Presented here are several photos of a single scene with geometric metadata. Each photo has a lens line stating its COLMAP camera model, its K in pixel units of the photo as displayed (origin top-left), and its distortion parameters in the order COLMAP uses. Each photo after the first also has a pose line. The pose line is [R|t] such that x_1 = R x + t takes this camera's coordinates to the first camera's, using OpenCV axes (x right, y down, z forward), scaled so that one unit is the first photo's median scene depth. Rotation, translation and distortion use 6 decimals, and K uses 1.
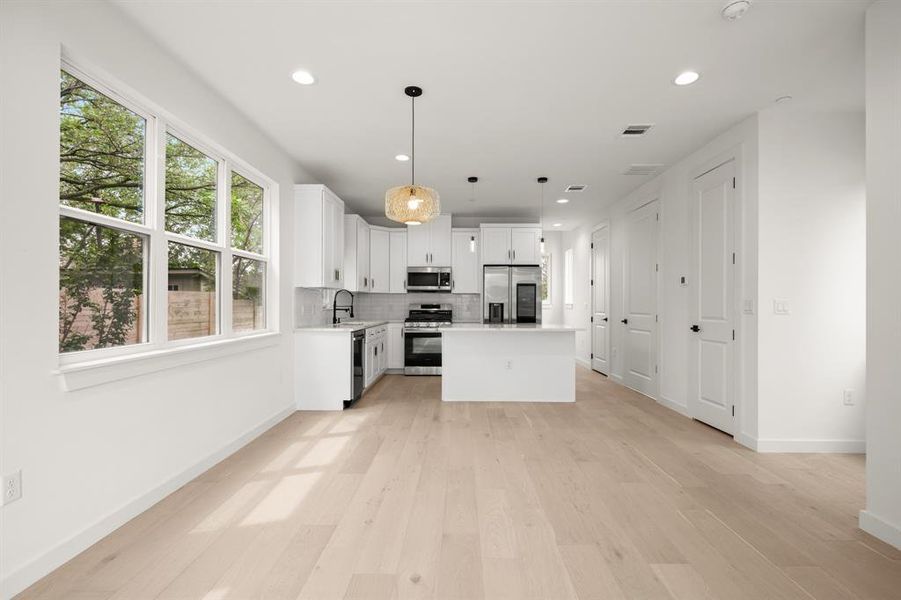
lens RADIAL K [[408.2, 0, 457.9], [0, 408.2, 302.8], [0, 0, 1]] dist [0.000531, -0.000642]
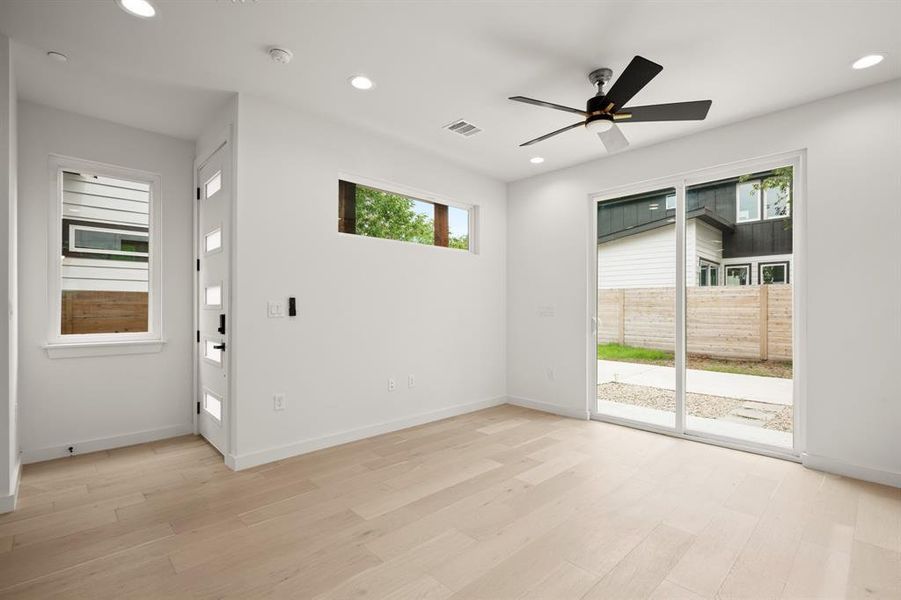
lens RADIAL K [[415.9, 0, 461.0], [0, 415.9, 308.4], [0, 0, 1]] dist [0.000314, 0.000277]
pose [[-0.705498, -0.009168, 0.708652, -0.175461], [-0.007122, 0.999958, 0.005847, -0.001619], [-0.708676, -0.000922, -0.705534, 0.483683]]
